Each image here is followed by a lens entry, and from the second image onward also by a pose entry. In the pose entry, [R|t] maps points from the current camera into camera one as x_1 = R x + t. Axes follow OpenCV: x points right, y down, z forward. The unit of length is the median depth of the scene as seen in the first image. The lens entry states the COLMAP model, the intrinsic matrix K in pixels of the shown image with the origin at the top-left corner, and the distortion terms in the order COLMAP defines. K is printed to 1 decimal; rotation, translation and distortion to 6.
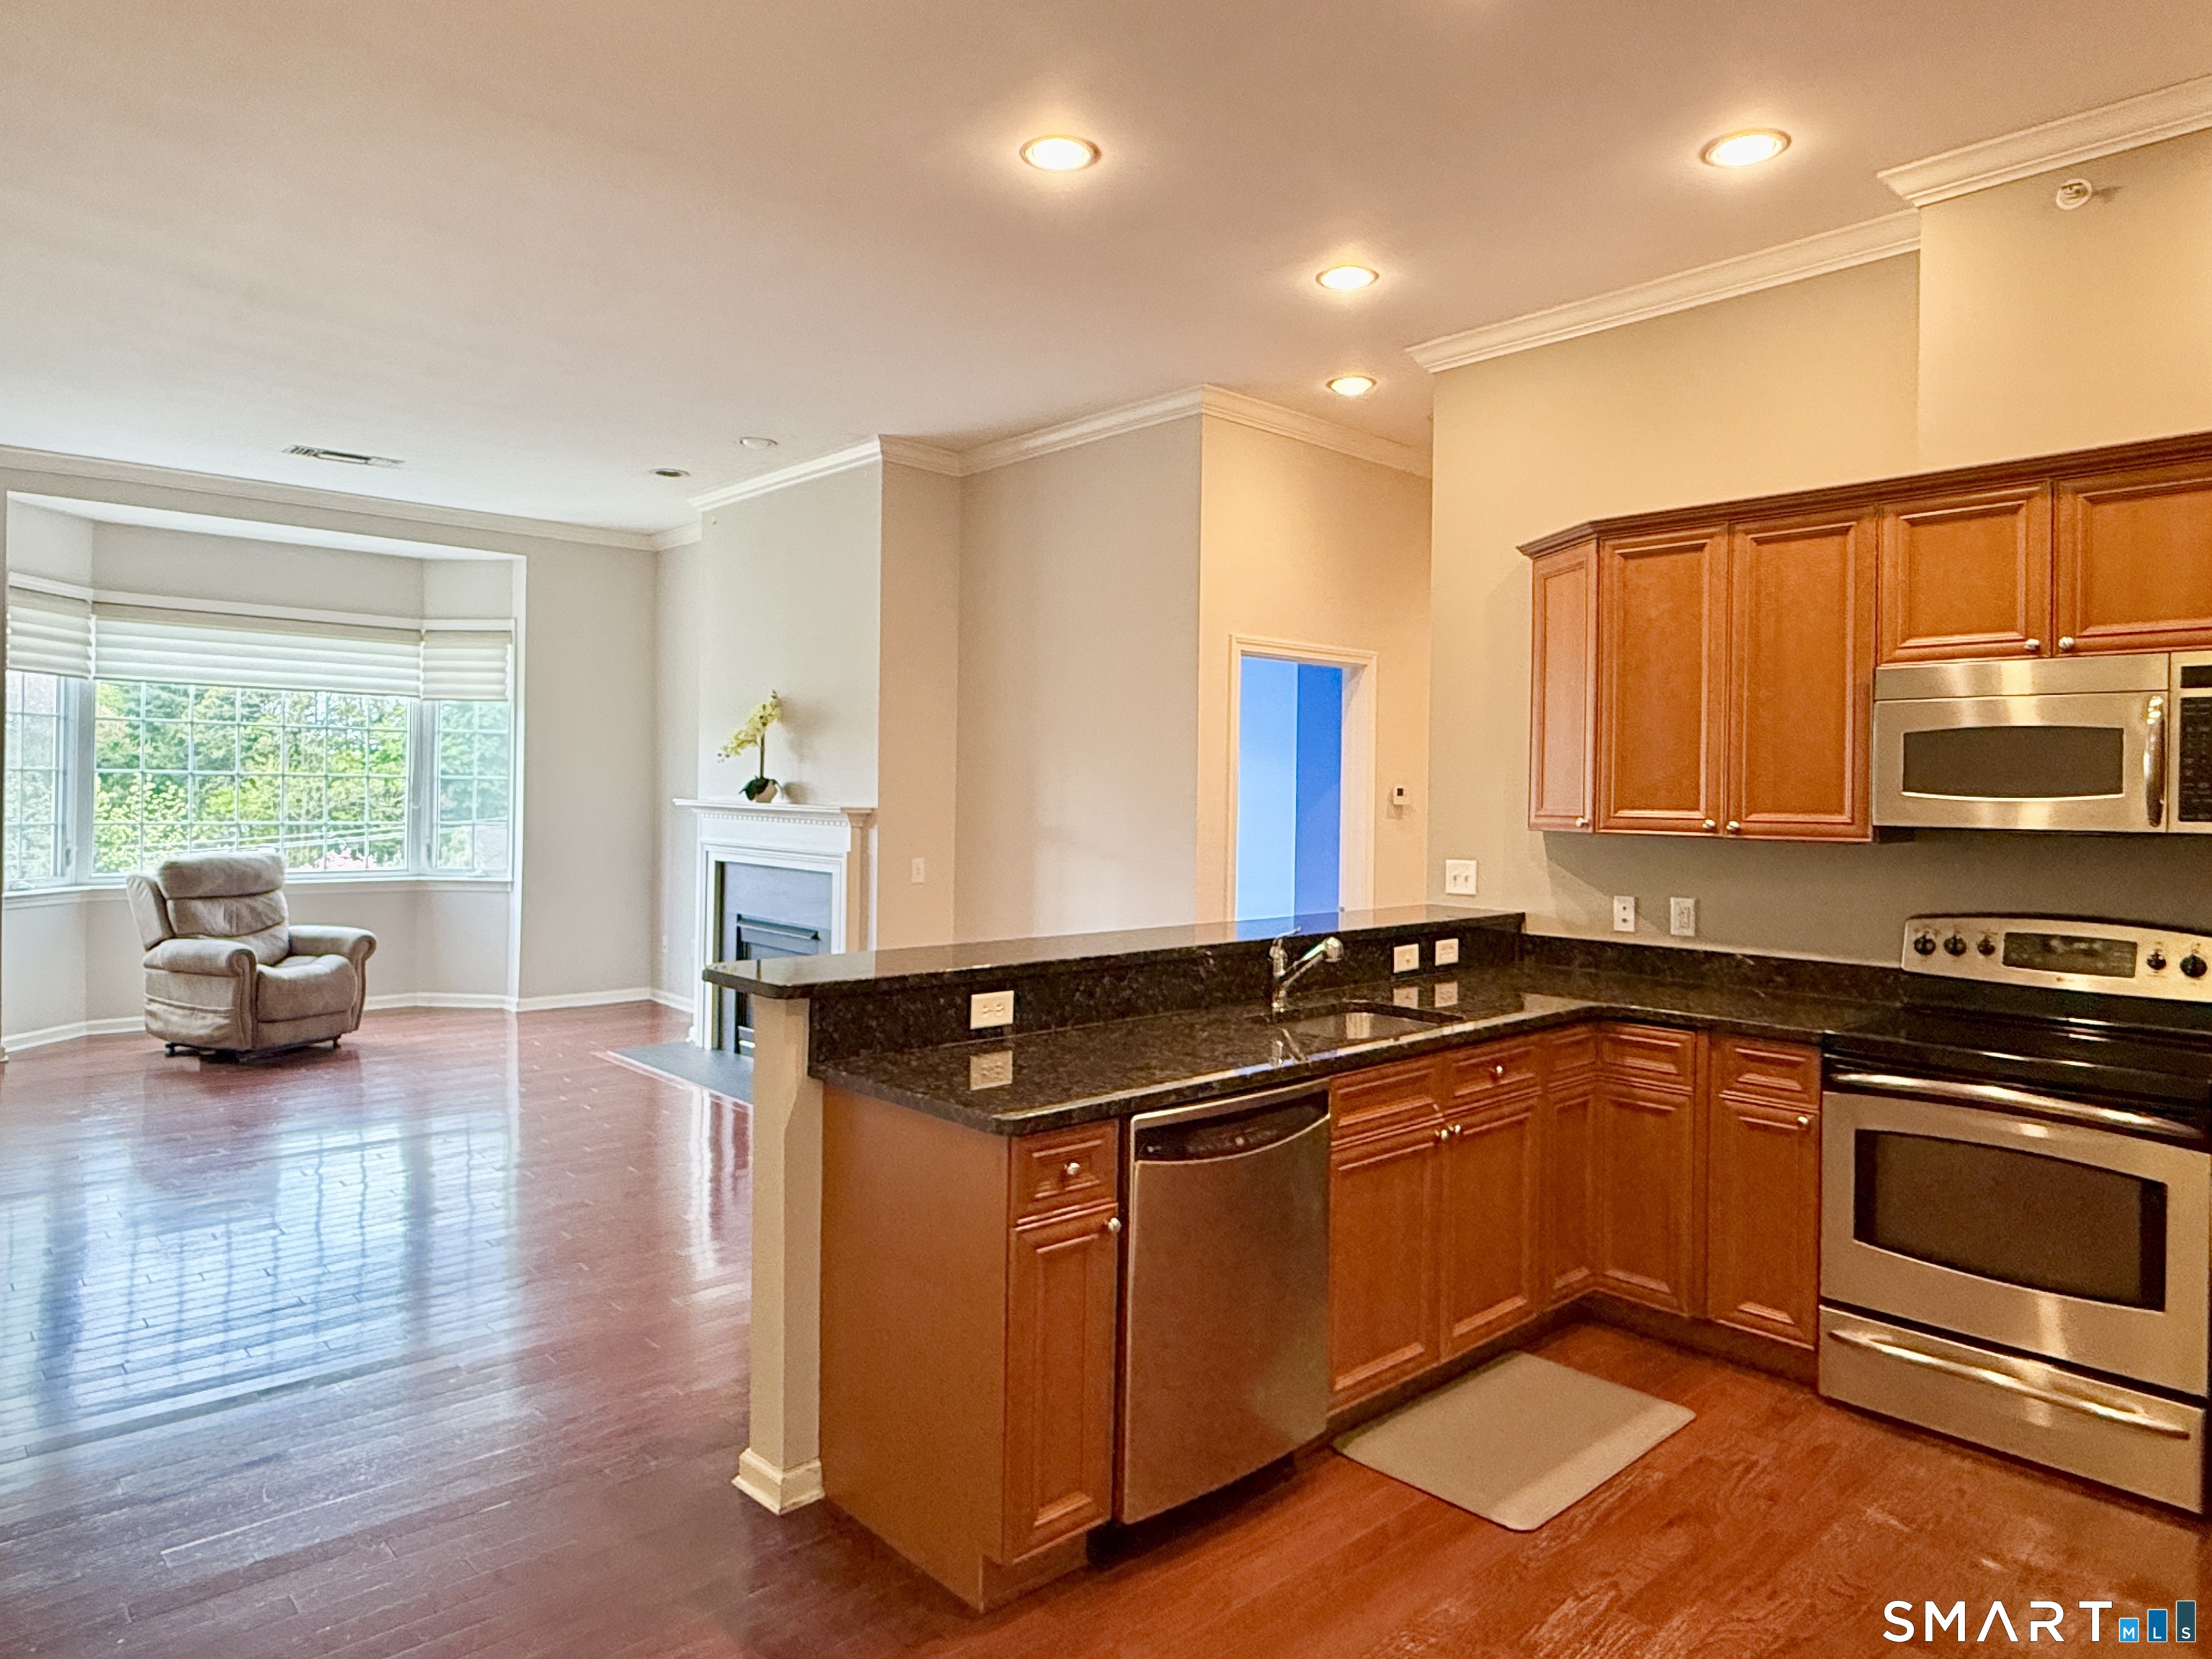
lens RADIAL K [[1371.2, 0, 1103.6], [0, 1371.2, 788.0], [0, 0, 1]] dist [-0.003290, -0.000265]
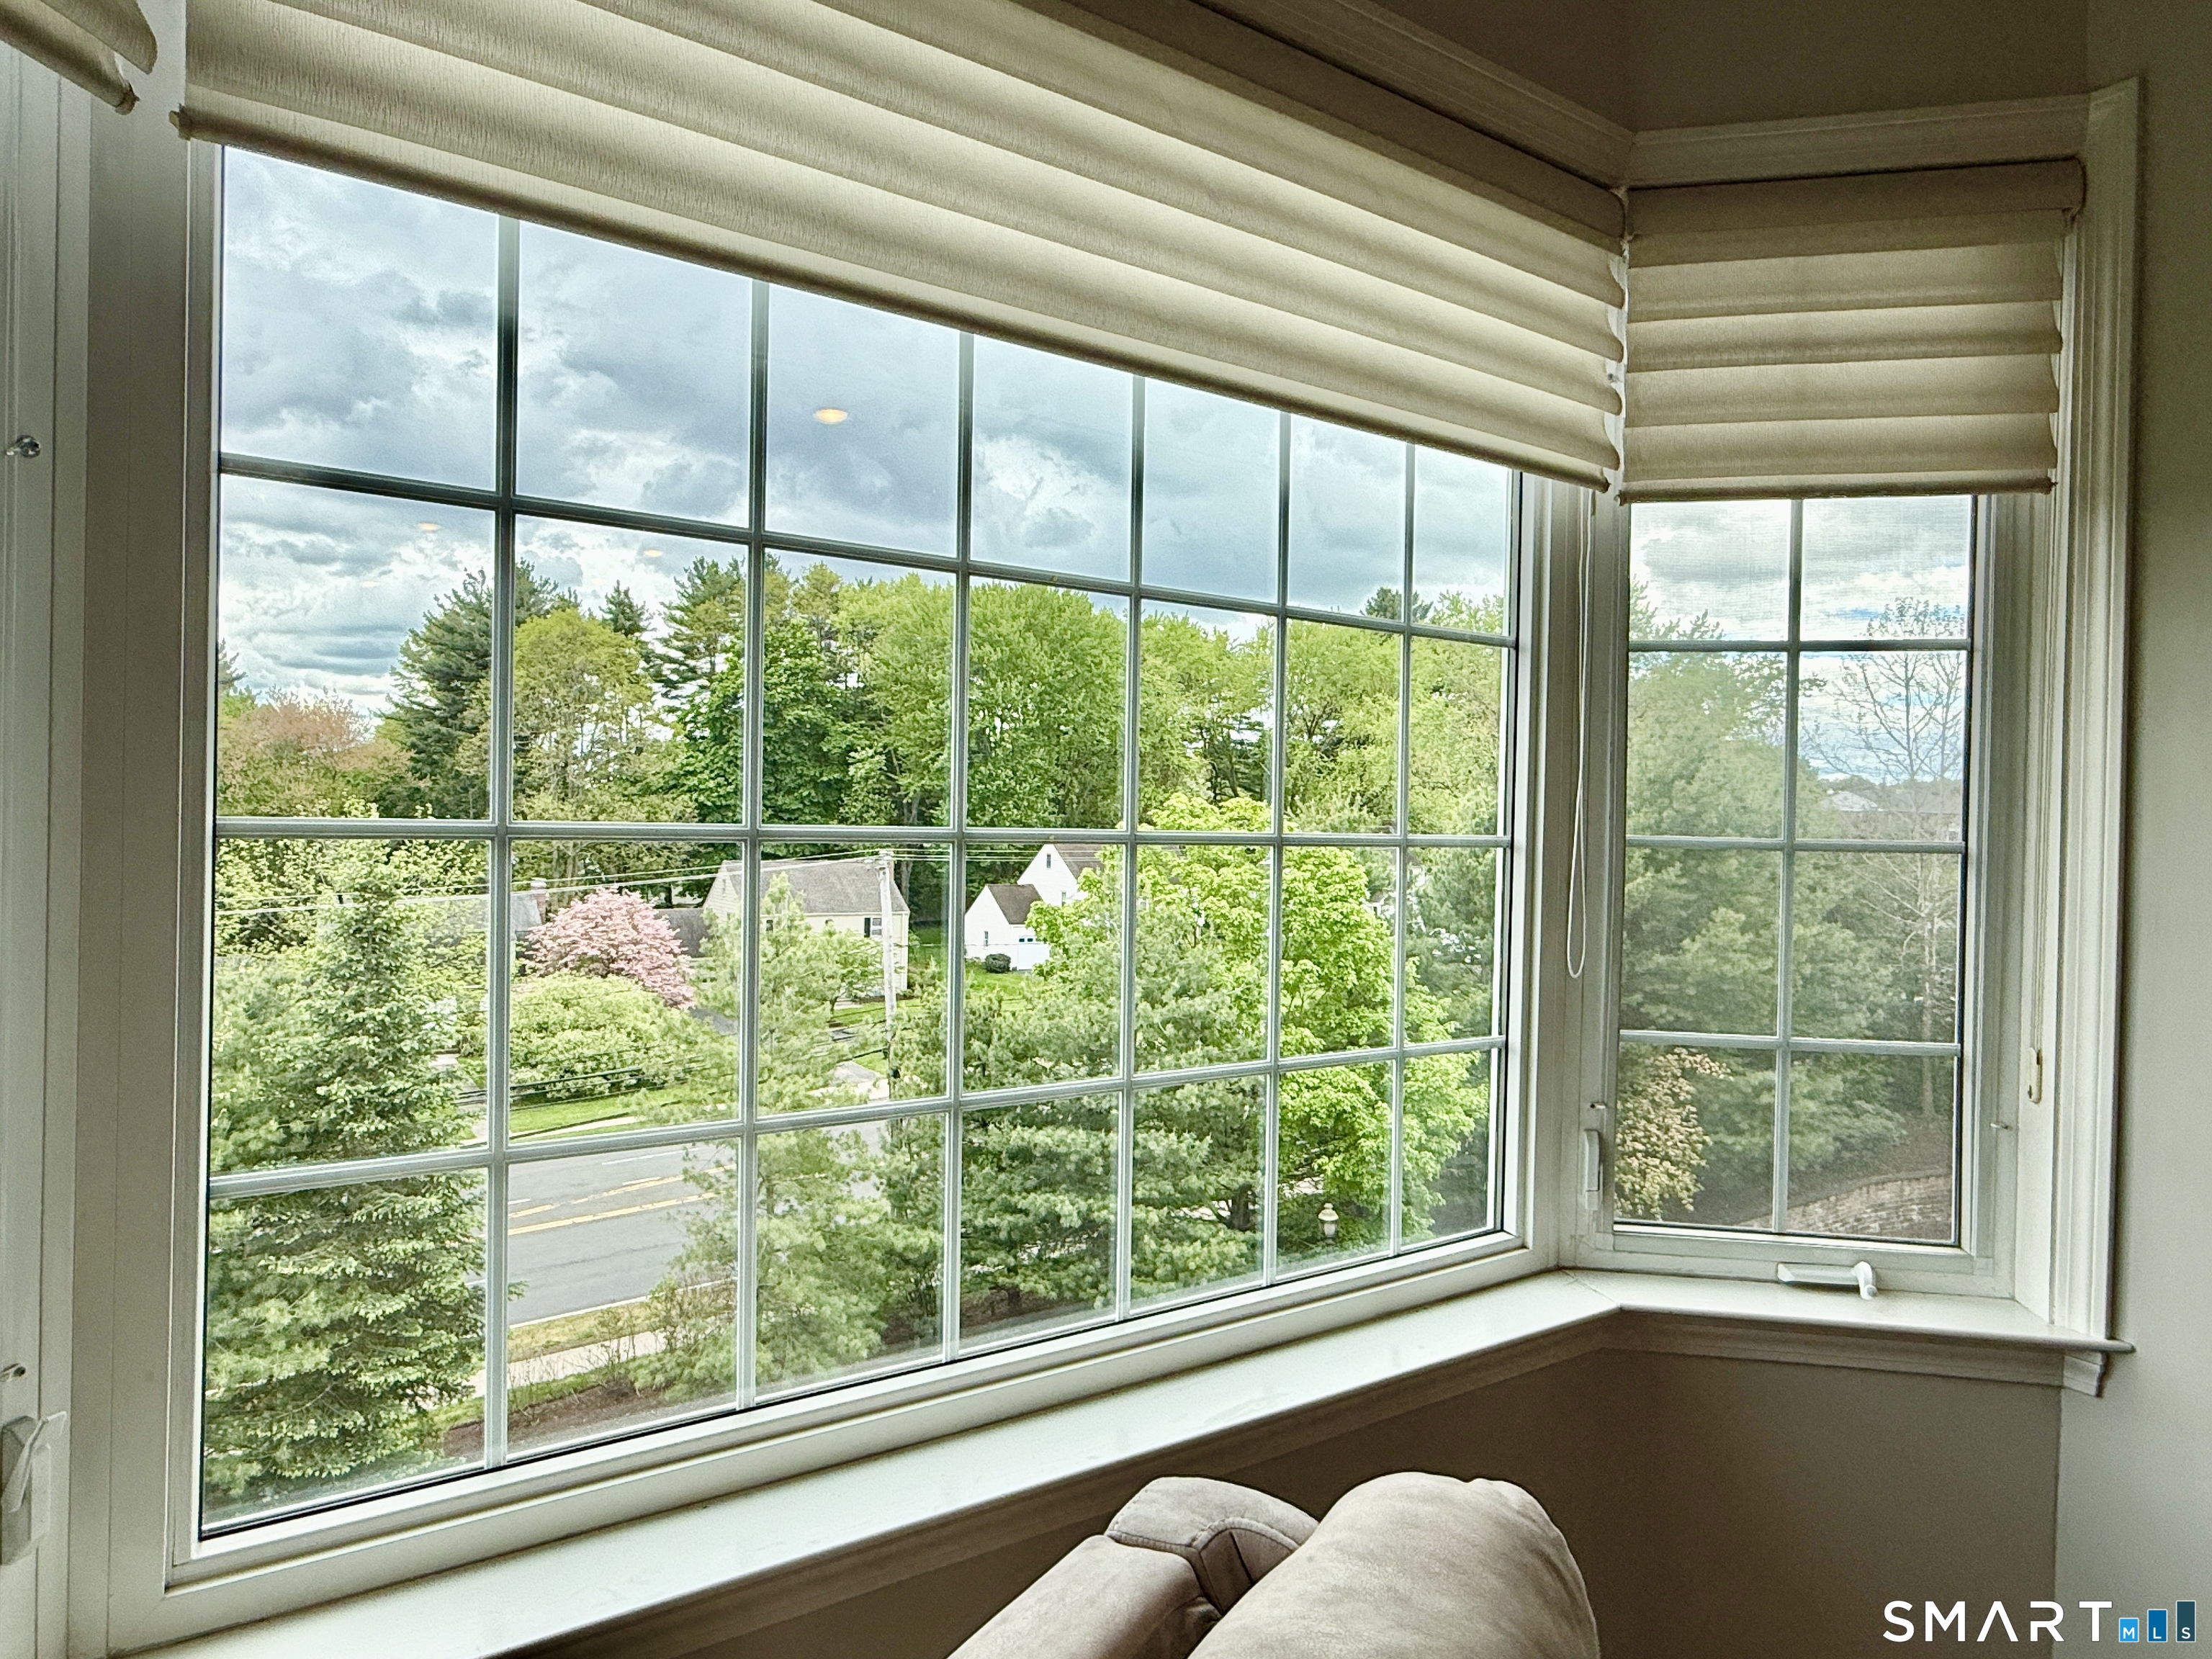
lens RADIAL K [[1365.4, 0, 1101.3], [0, 1365.4, 820.8], [0, 0, 1]] dist [-0.005493, -0.000257]
pose [[0.988754, 0.002011, -0.149540, -0.639991], [-0.001984, 0.999998, 0.000332, -0.012683], [0.149540, -0.000032, 0.988756, 0.897209]]
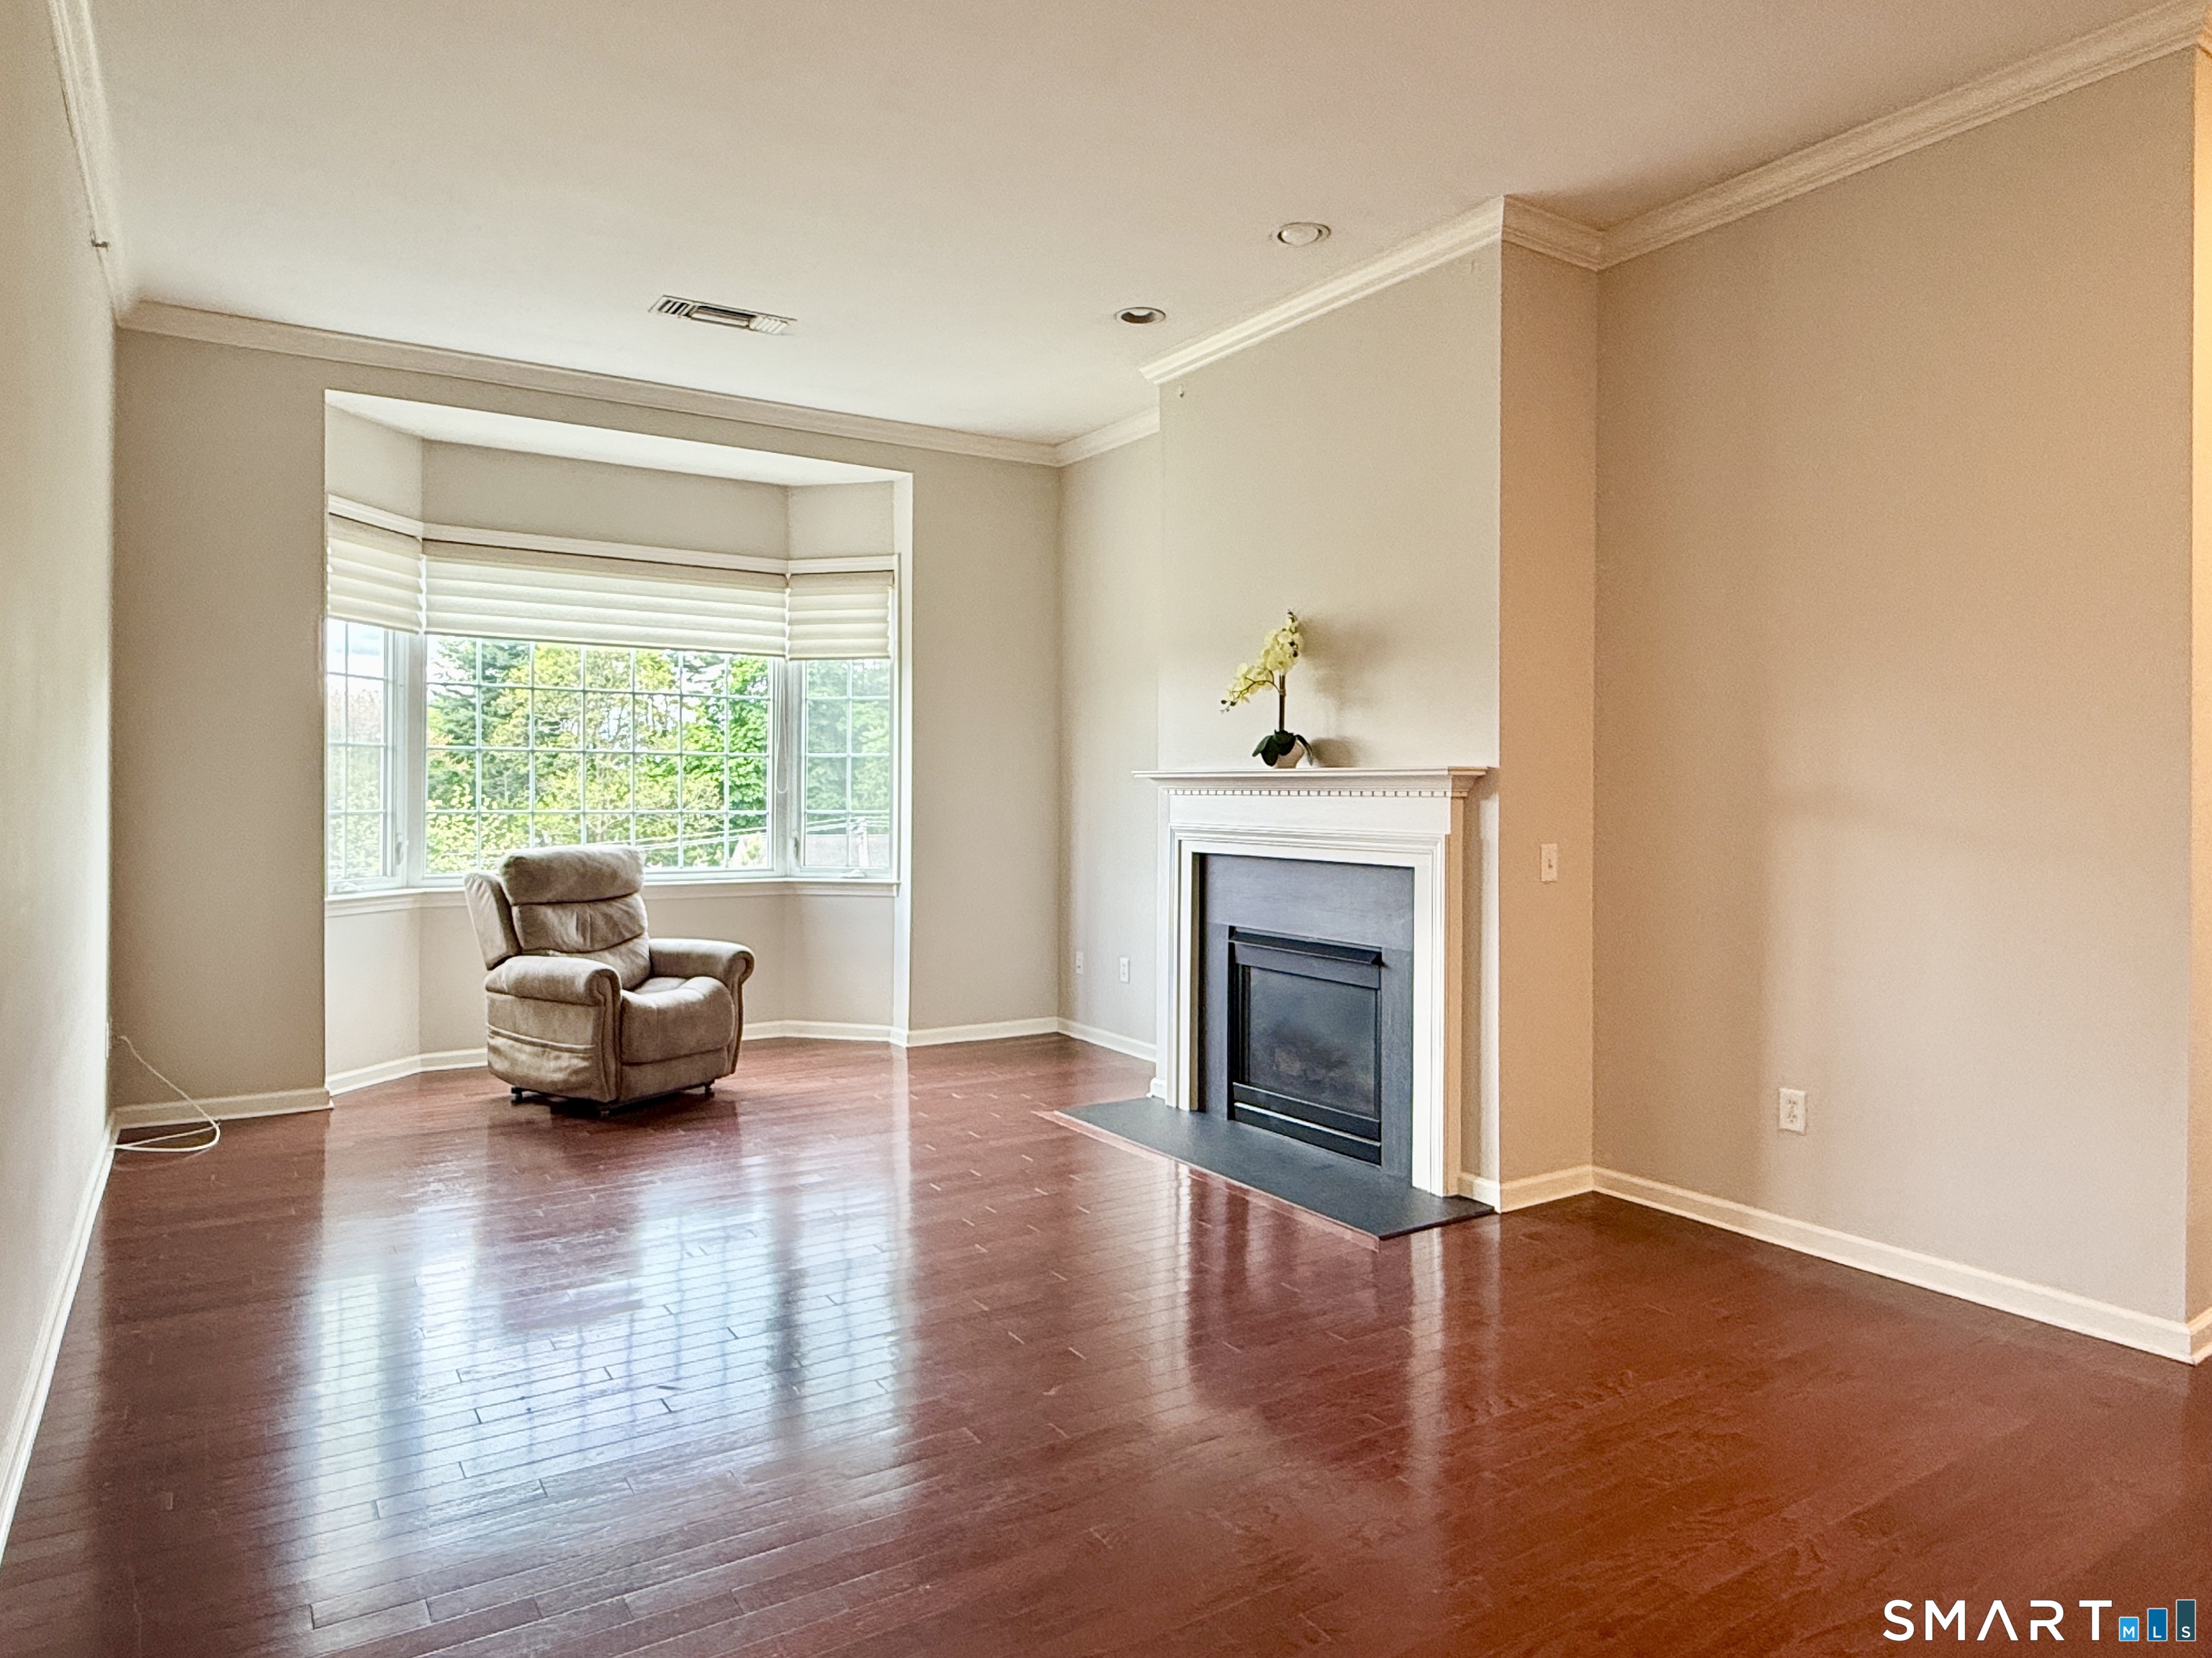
lens RADIAL K [[1371.1, 0, 1103.6], [0, 1371.1, 787.5], [0, 0, 1]] dist [-0.003290, -0.000265]
pose [[0.985020, -0.013121, -0.171943, -0.203346], [0.012170, 0.999904, -0.006585, 0.022193], [0.172013, 0.004394, 0.985085, 0.269870]]
